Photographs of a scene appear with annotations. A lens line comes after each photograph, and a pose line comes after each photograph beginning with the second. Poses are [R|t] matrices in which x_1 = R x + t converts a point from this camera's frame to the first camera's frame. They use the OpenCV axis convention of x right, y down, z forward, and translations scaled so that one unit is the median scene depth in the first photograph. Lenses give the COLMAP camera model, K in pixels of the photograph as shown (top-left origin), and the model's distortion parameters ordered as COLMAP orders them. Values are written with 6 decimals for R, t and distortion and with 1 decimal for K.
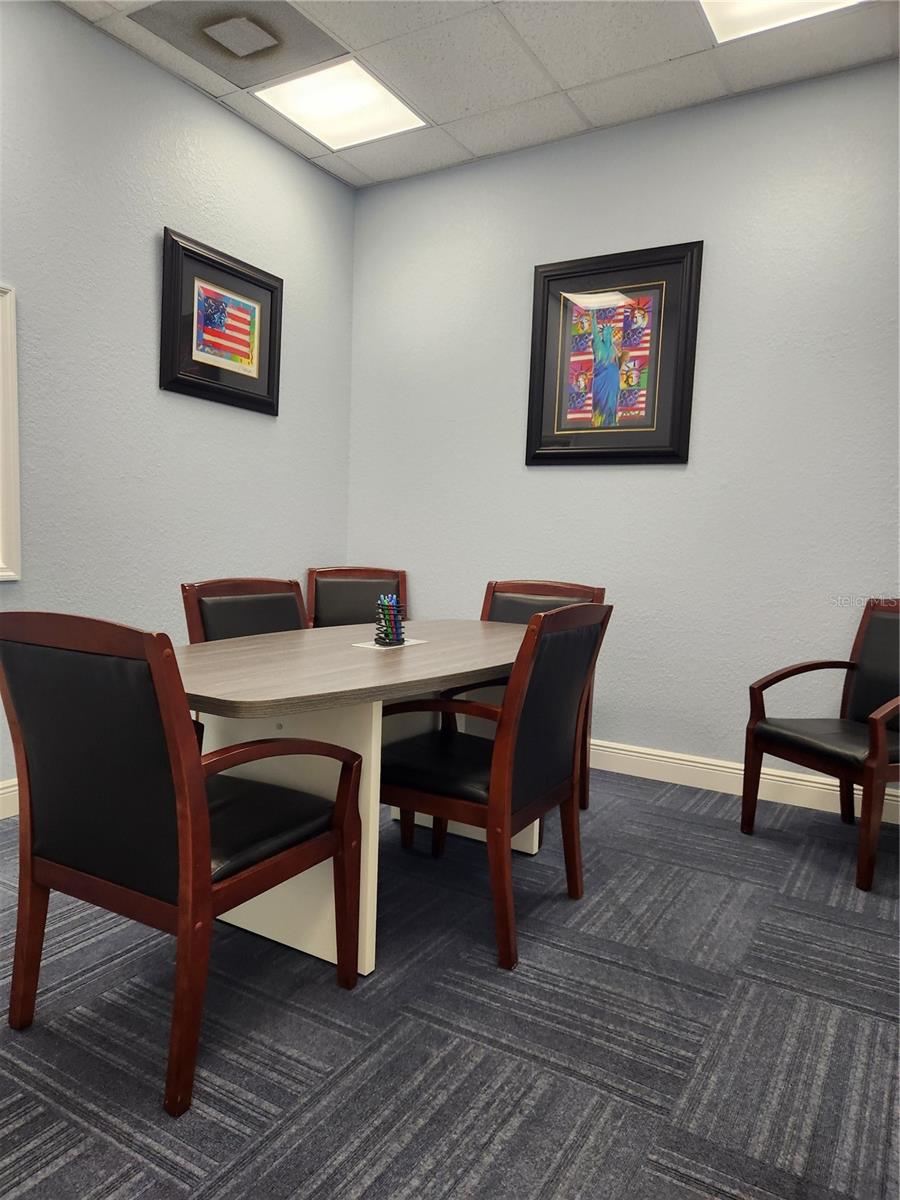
lens RADIAL K [[805.6, 0, 446.0], [0, 805.6, 601.6], [0, 0, 1]] dist [0.060978, -0.051428]
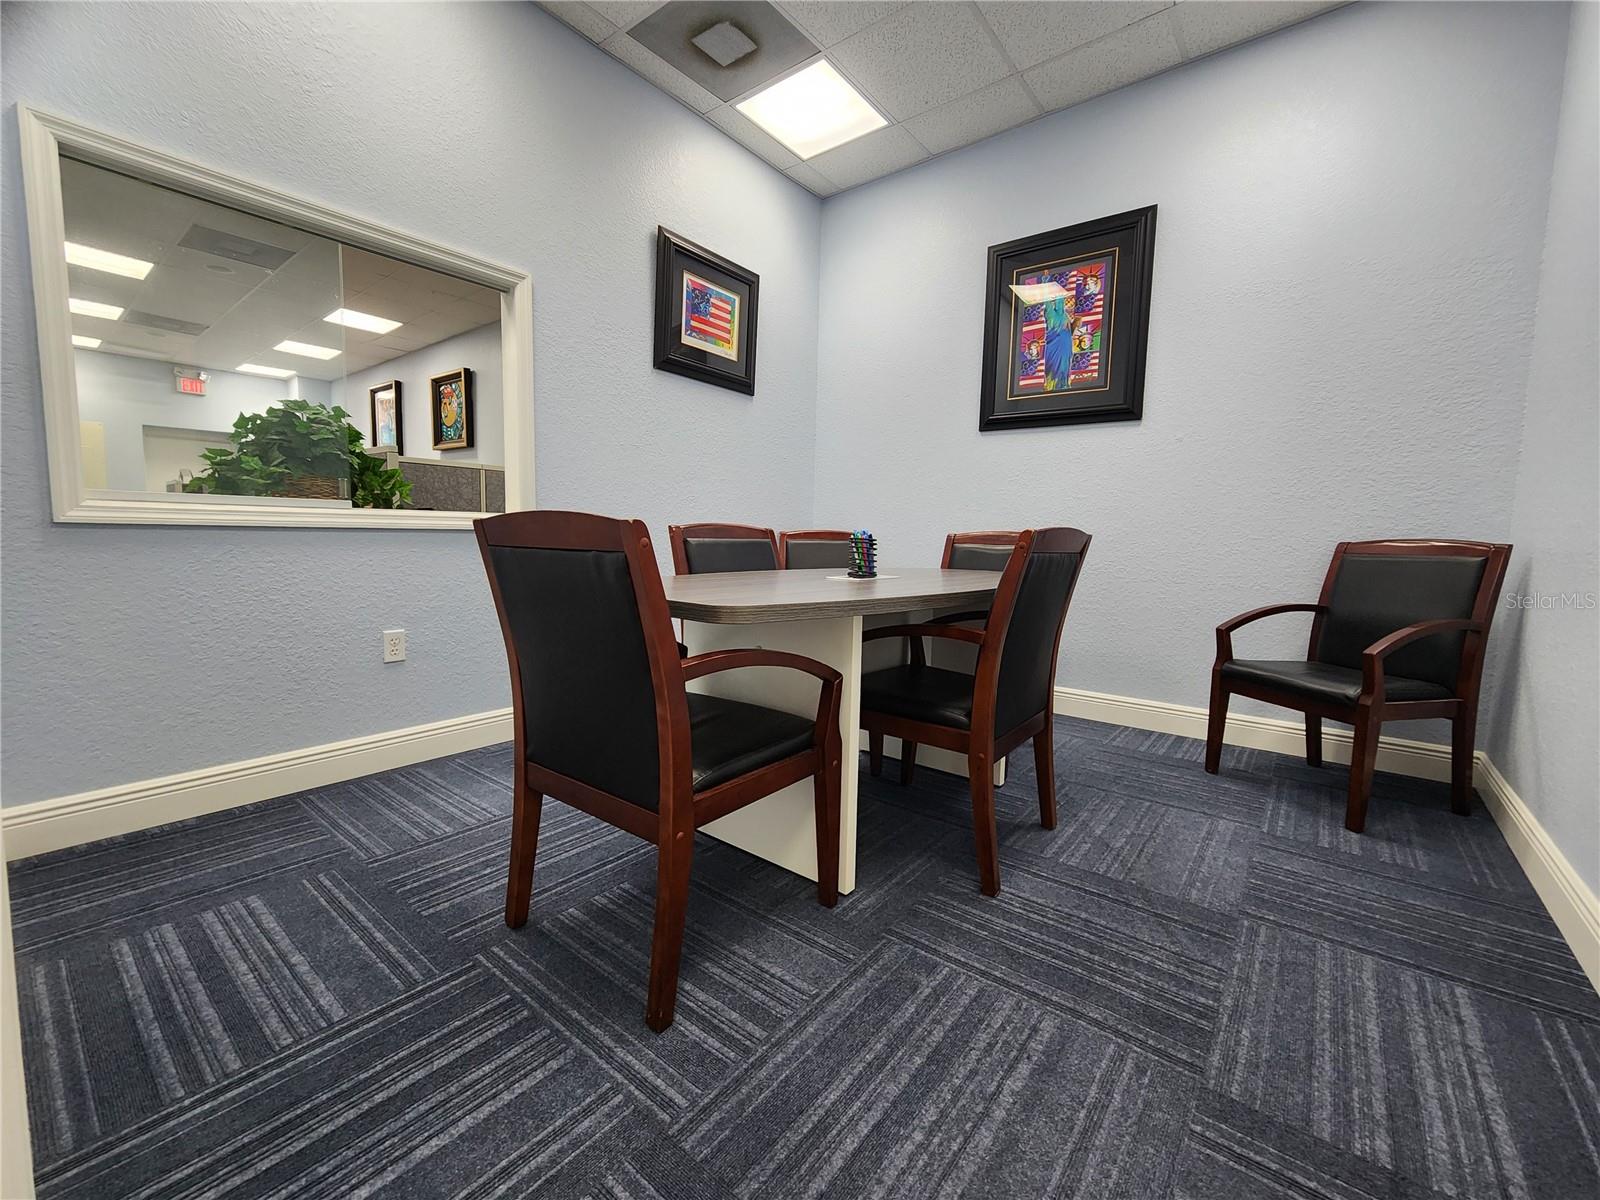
lens RADIAL K [[656.3, 0, 808.6], [0, 656.3, 591.4], [0, 0, 1]] dist [0.004640, -0.004572]
pose [[0.993114, 0.001880, -0.117138, -0.039041], [-0.001075, 0.999975, 0.006934, 0.064030], [0.117148, -0.006760, 0.993091, 0.155469]]
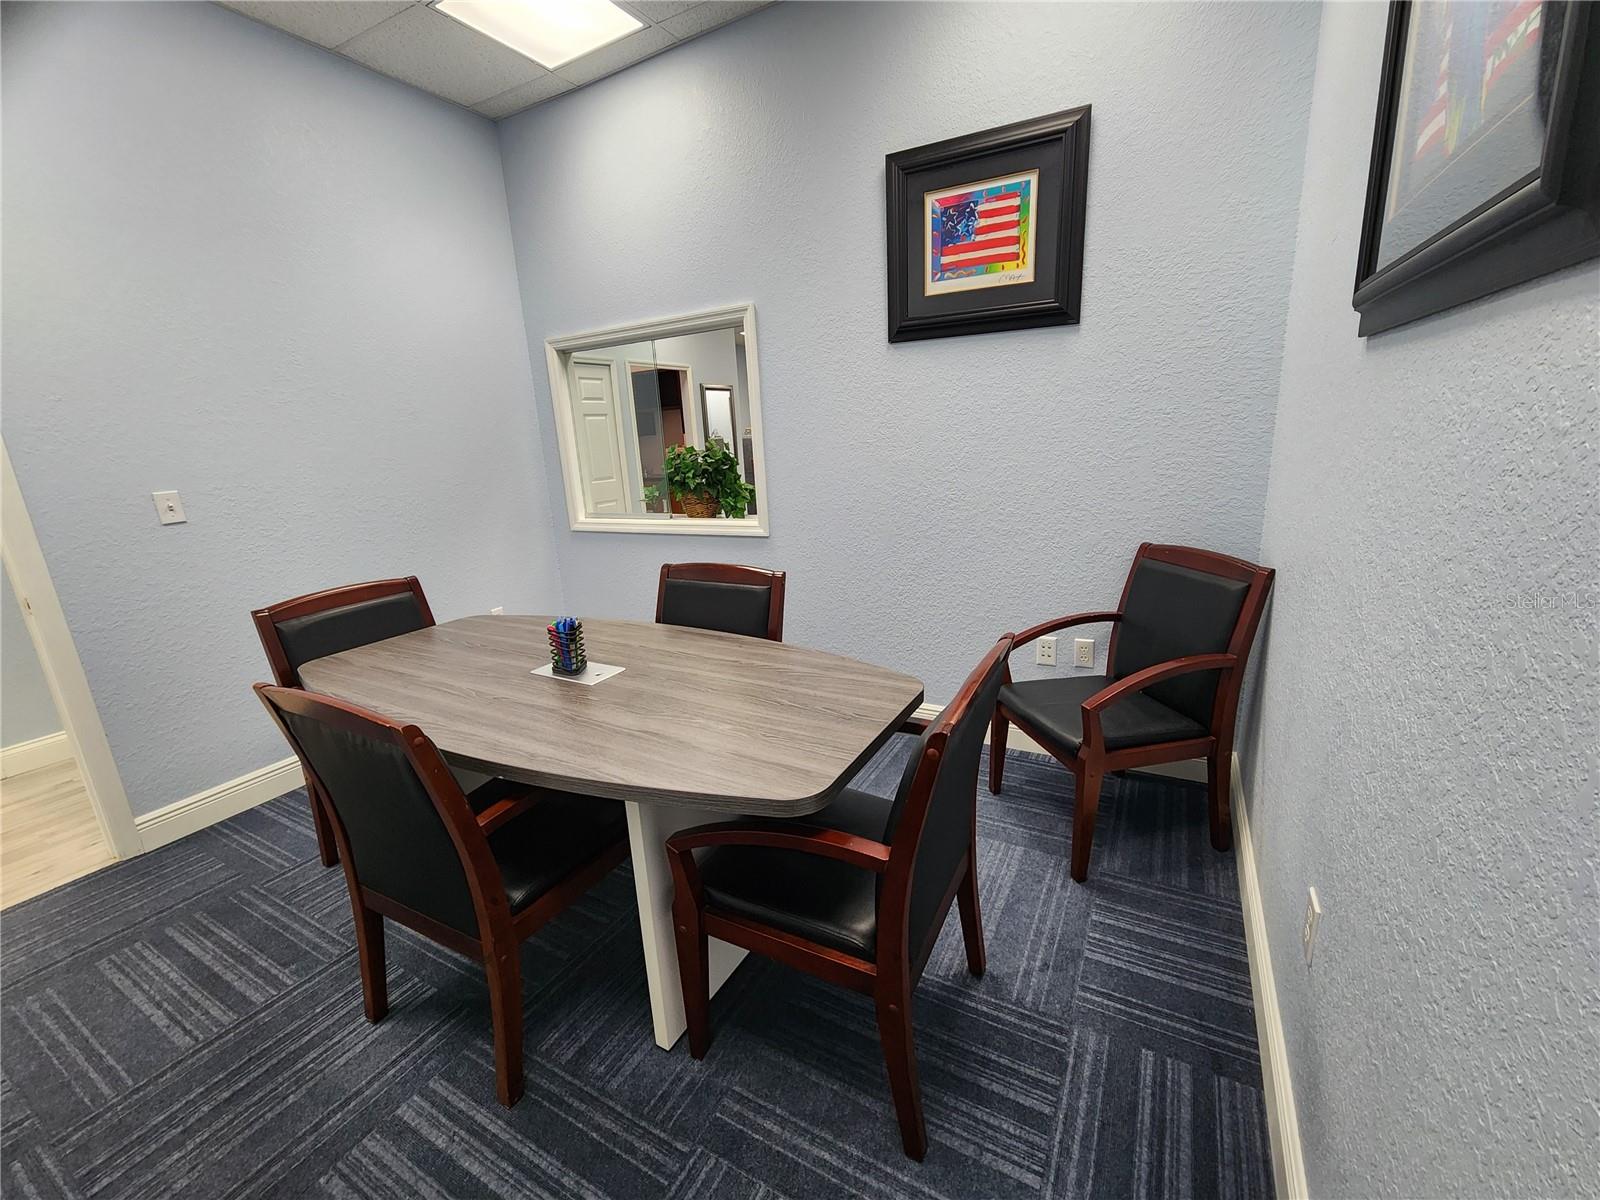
lens RADIAL K [[656.3, 0, 806.7], [0, 656.3, 600.7], [0, 0, 1]] dist [0.004640, -0.004572]
pose [[0.043801, 0.205931, -0.977586, 0.643117], [-0.034515, 0.978253, 0.204525, -0.173133], [0.998444, 0.024783, 0.049956, 1.244182]]
